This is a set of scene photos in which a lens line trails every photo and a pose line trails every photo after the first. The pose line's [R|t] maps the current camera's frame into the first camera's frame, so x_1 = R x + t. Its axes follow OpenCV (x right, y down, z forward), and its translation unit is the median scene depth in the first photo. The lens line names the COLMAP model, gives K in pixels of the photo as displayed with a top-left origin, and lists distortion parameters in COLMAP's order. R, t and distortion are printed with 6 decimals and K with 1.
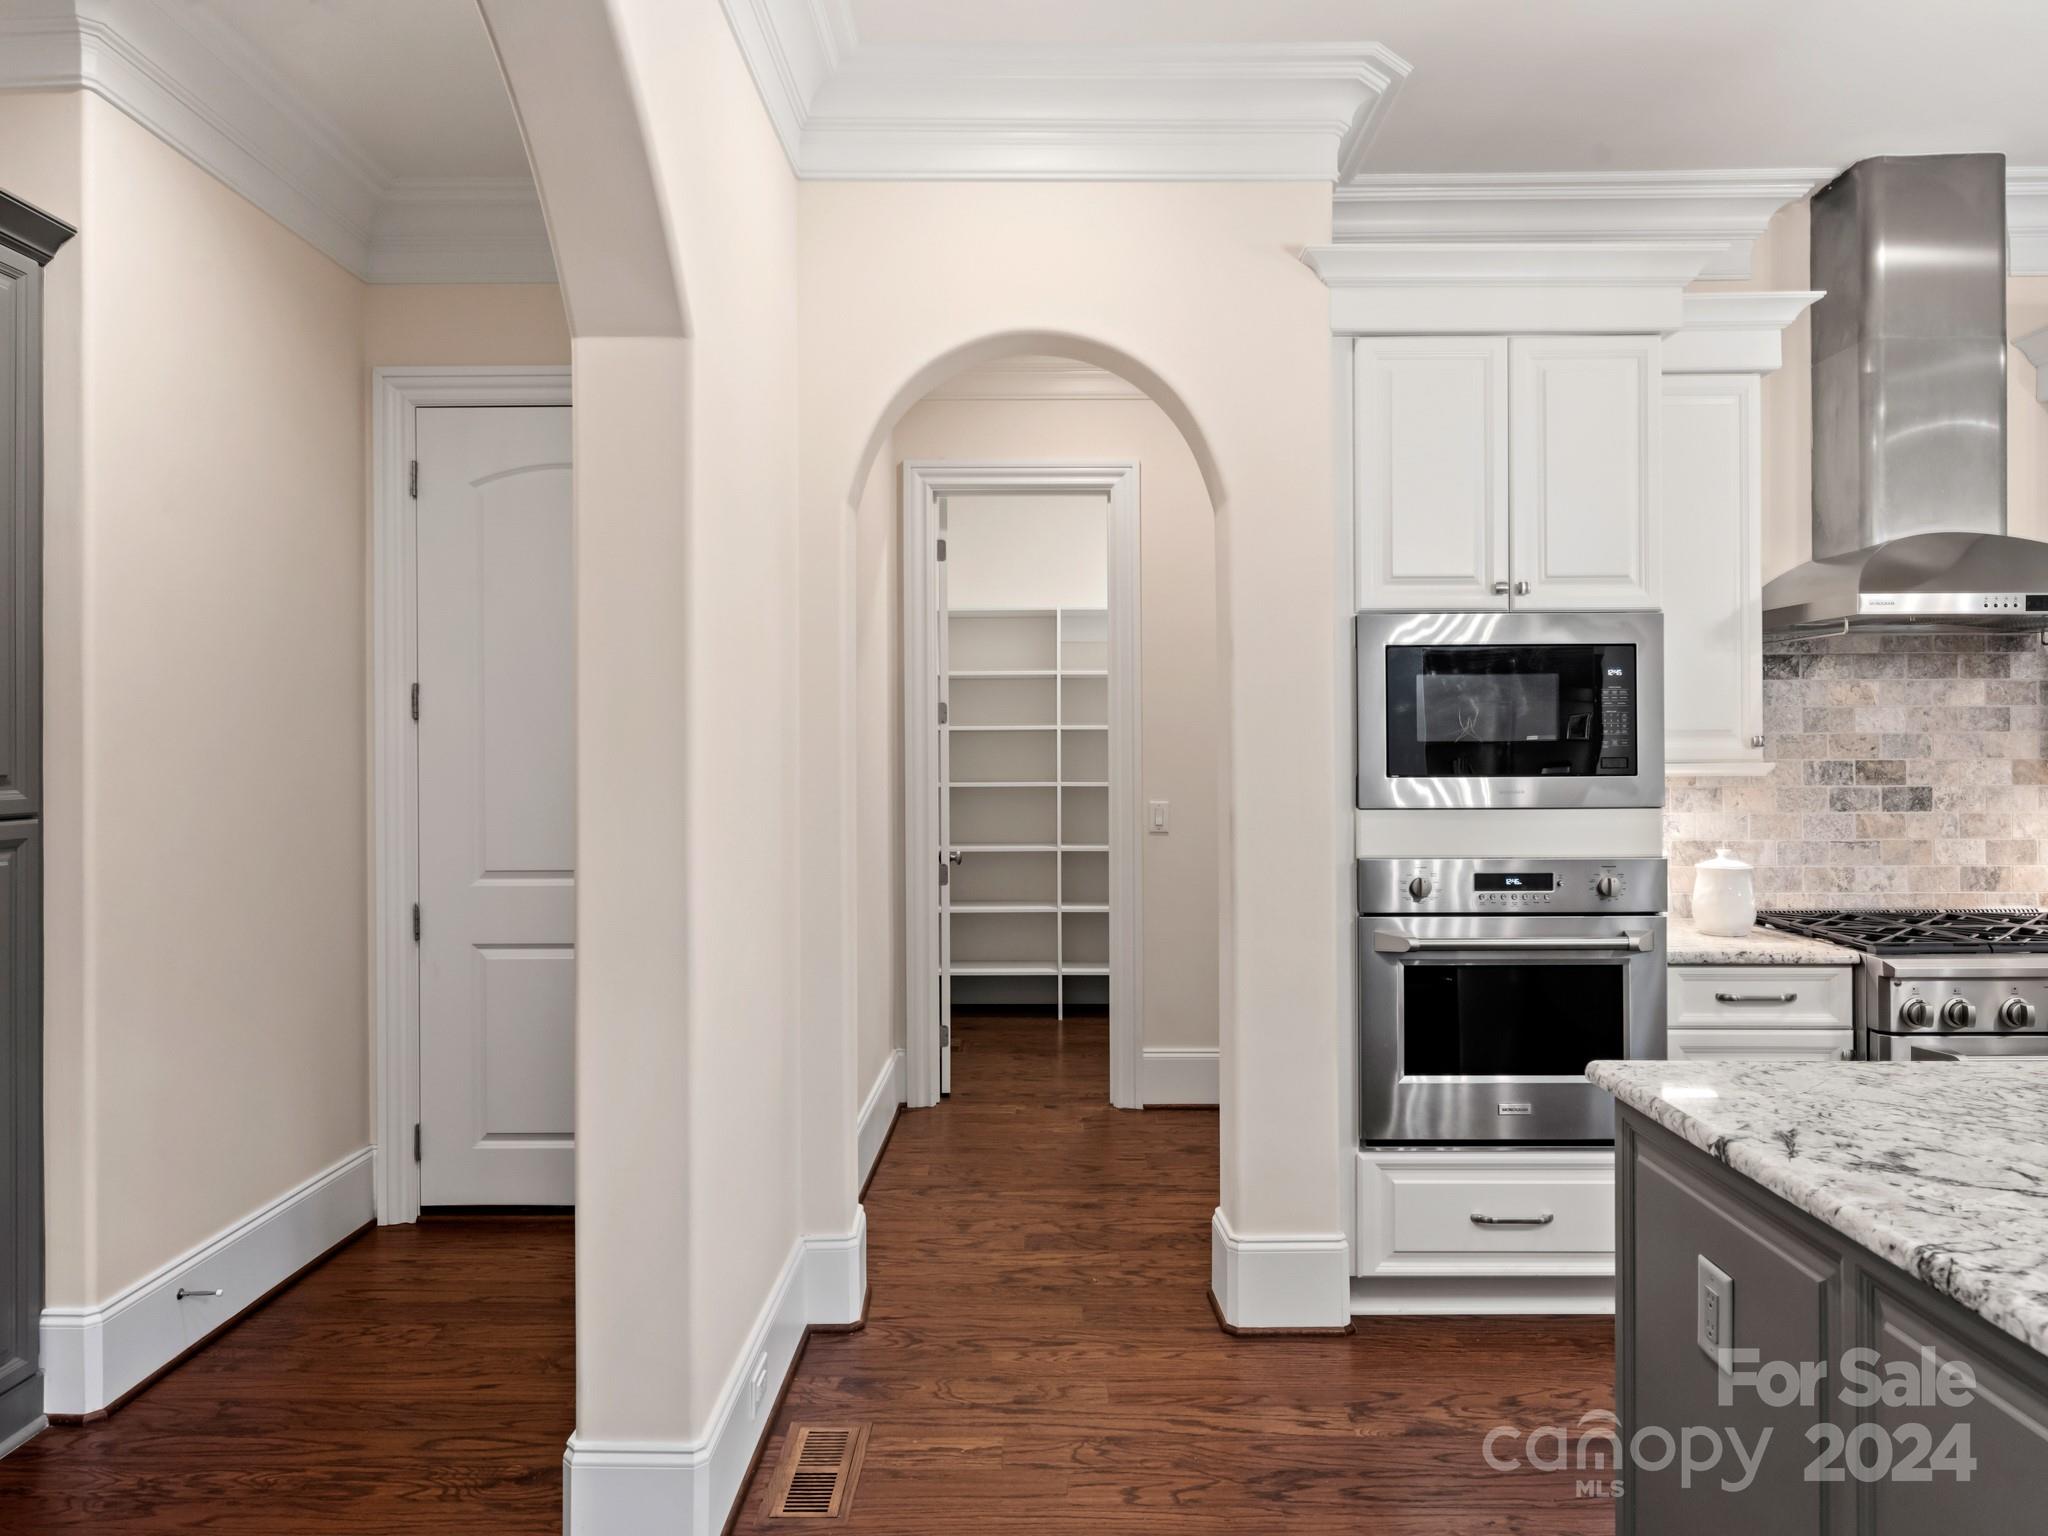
lens RADIAL K [[1289.5, 0, 1034.8], [0, 1289.5, 756.0], [0, 0, 1]] dist [-0.000426, -0.001961]
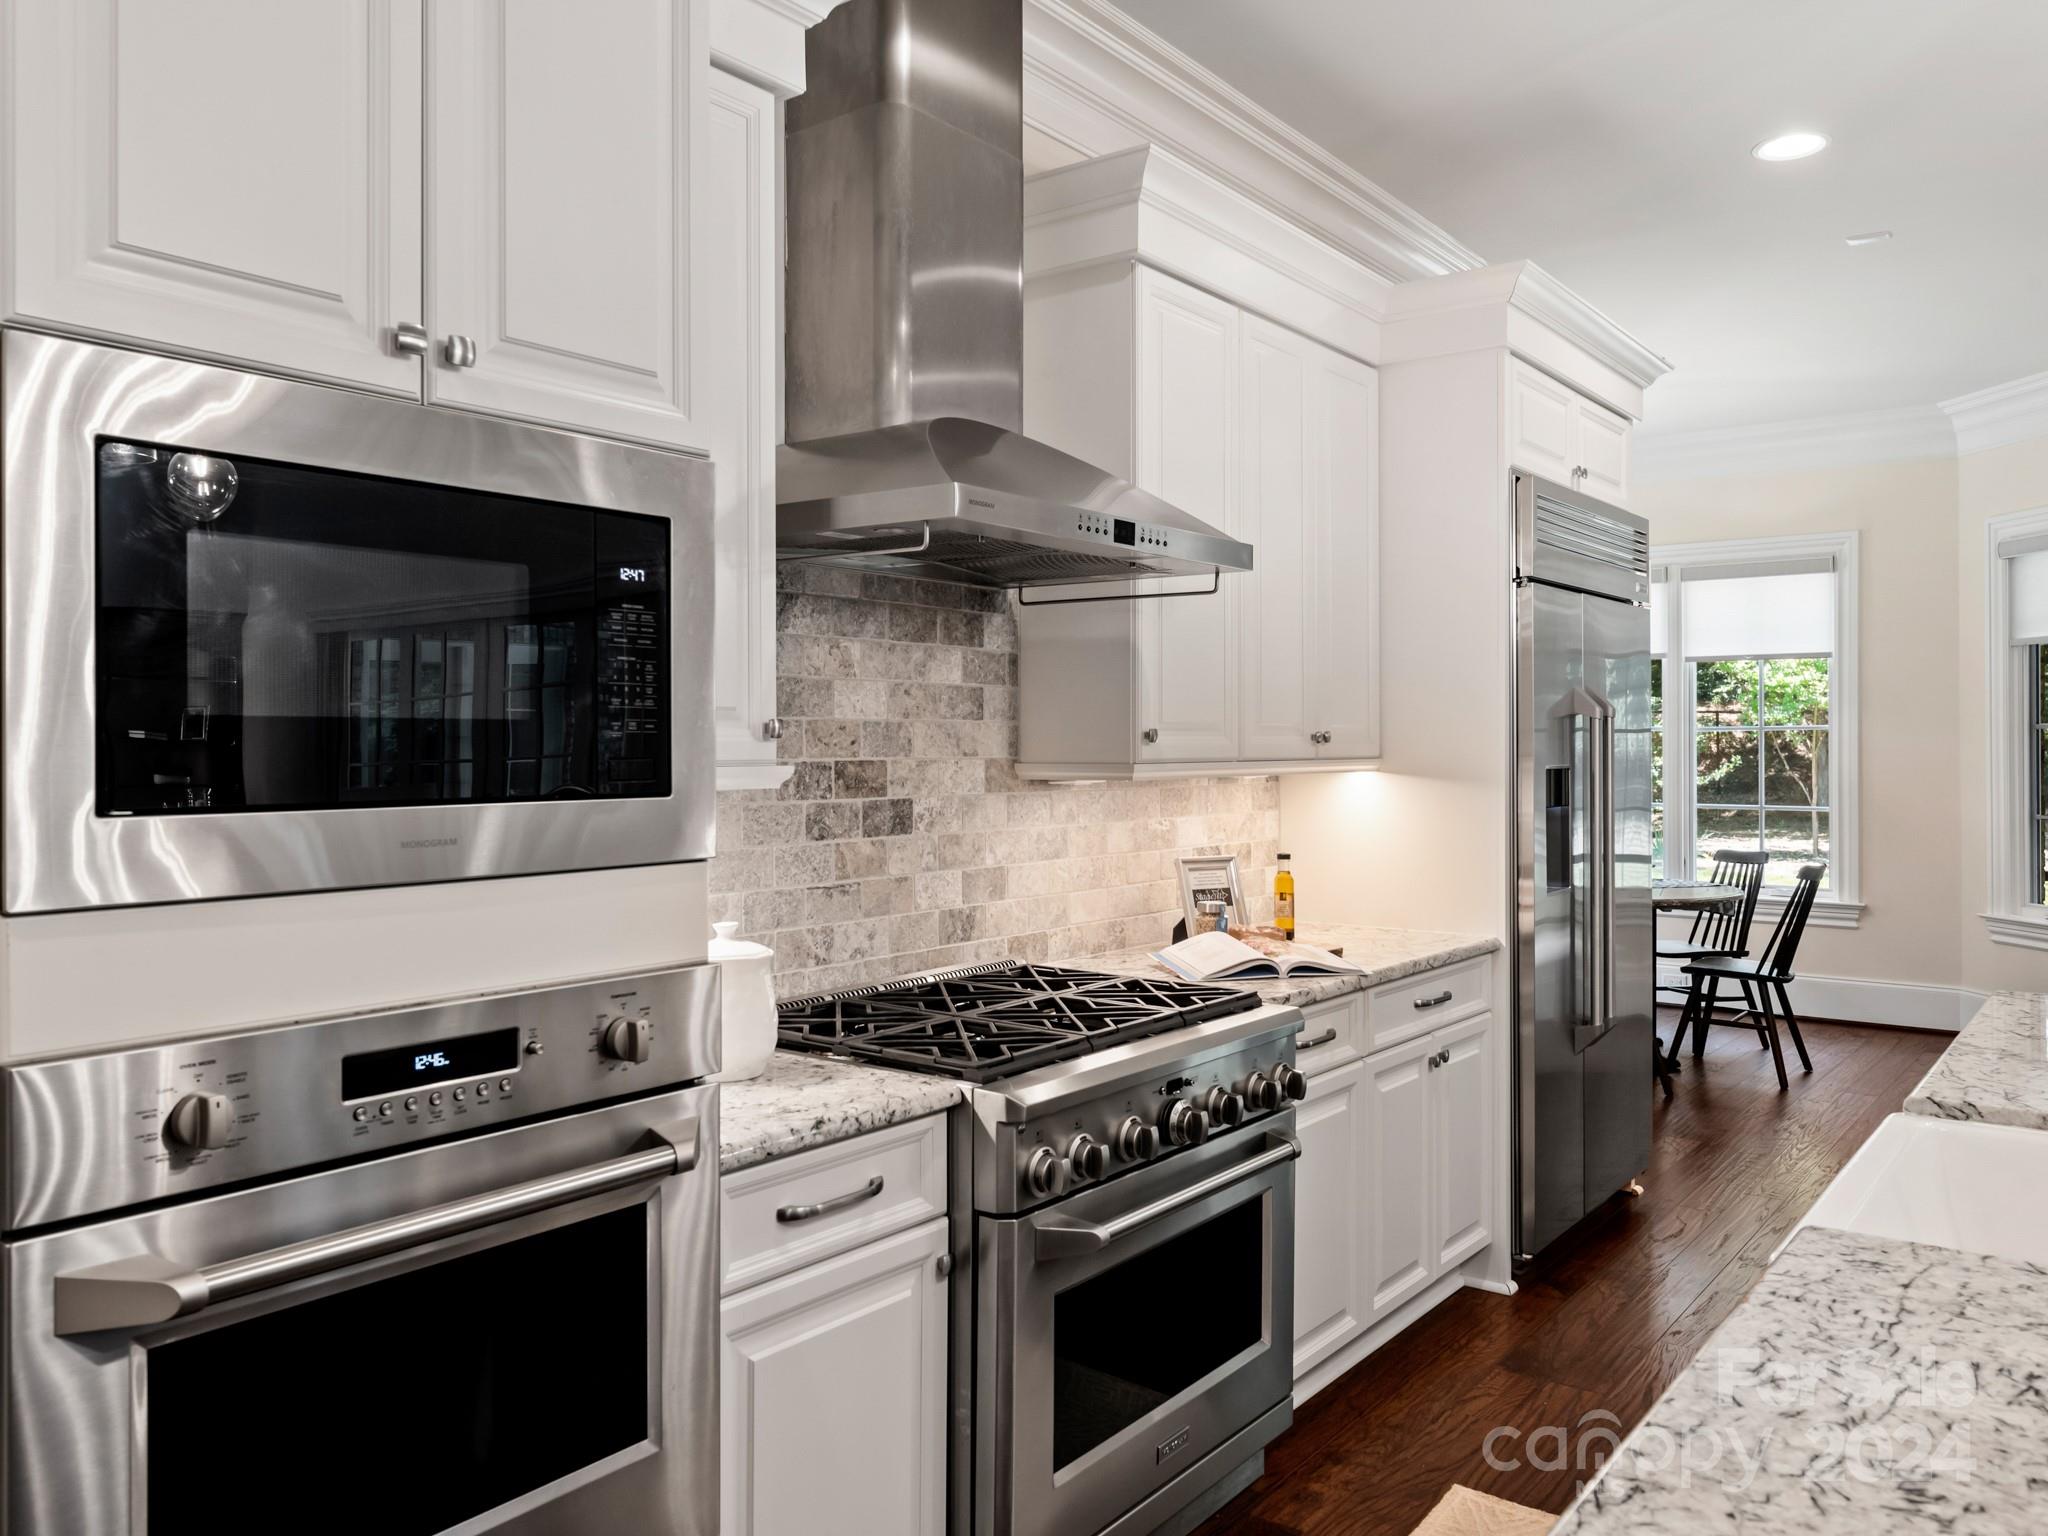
lens RADIAL K [[1525.9, 0, 1043.6], [0, 1525.9, 736.2], [0, 0, 1]] dist [0.002528, -0.000962]
pose [[0.589433, 0.009177, 0.807765, 0.076943], [0.000180, 0.999934, -0.011492, -0.000154], [-0.807817, 0.006919, 0.589392, 0.461572]]
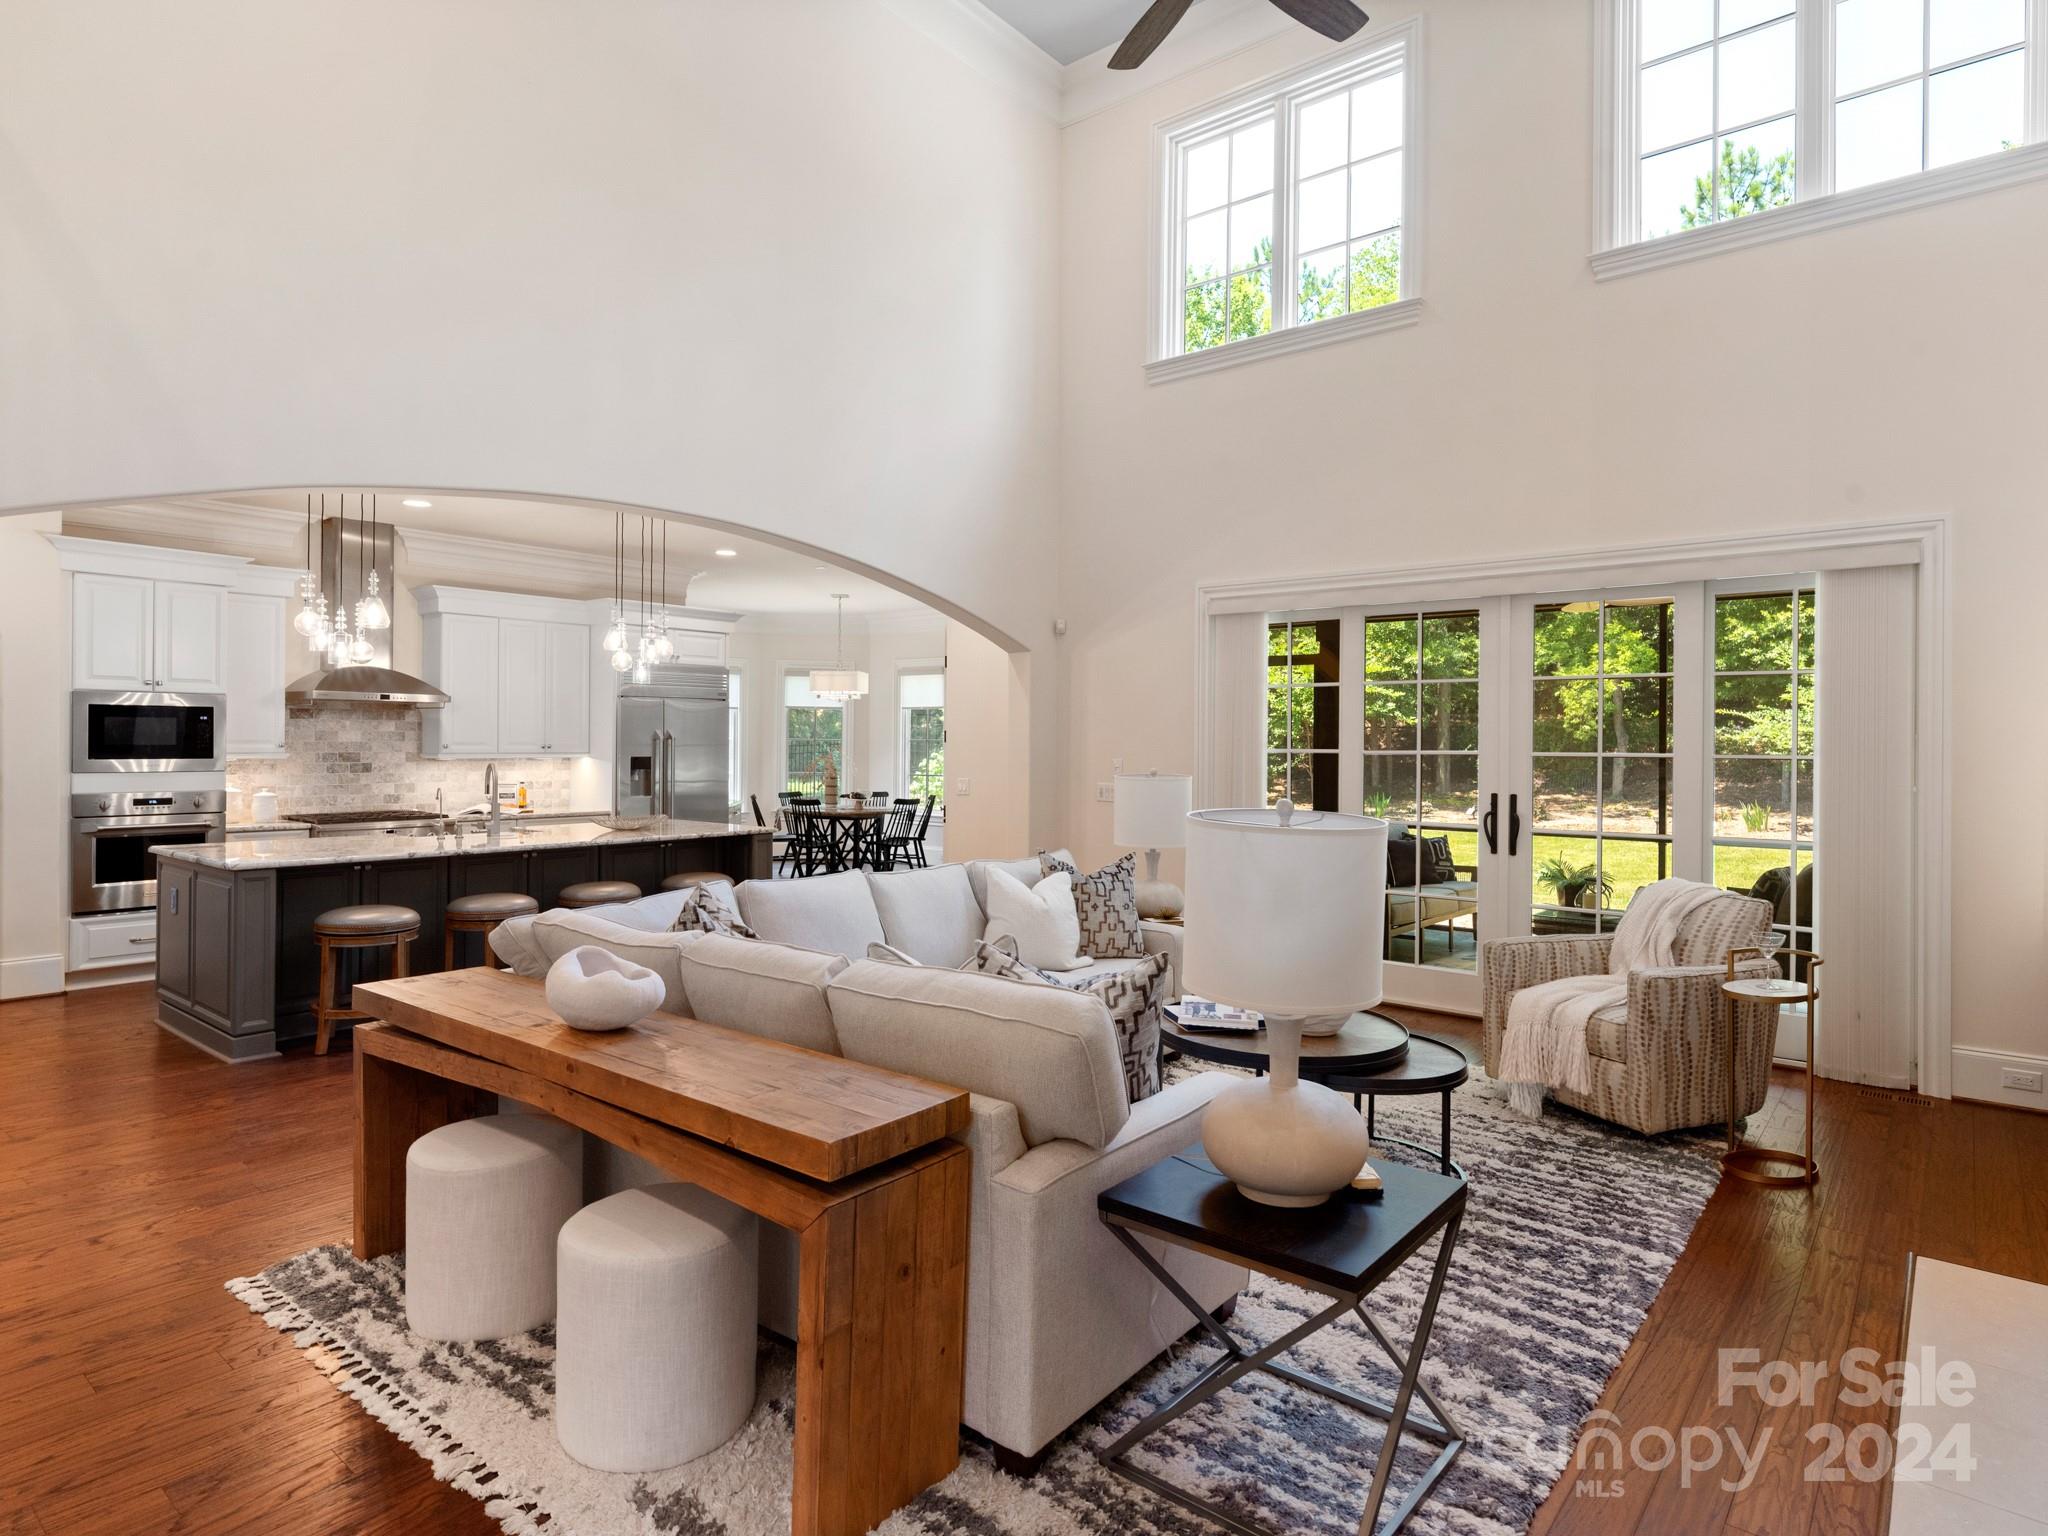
lens RADIAL K [[1128.9, 0, 1011.5], [0, 1128.9, 744.6], [0, 0, 1]] dist [0.006848, 0.001030]
pose [[0.635615, 0.009536, 0.771948, -0.218459], [-0.013441, 0.999909, -0.001285, -0.026038], [-0.771889, -0.009559, 0.635685, -1.376868]]
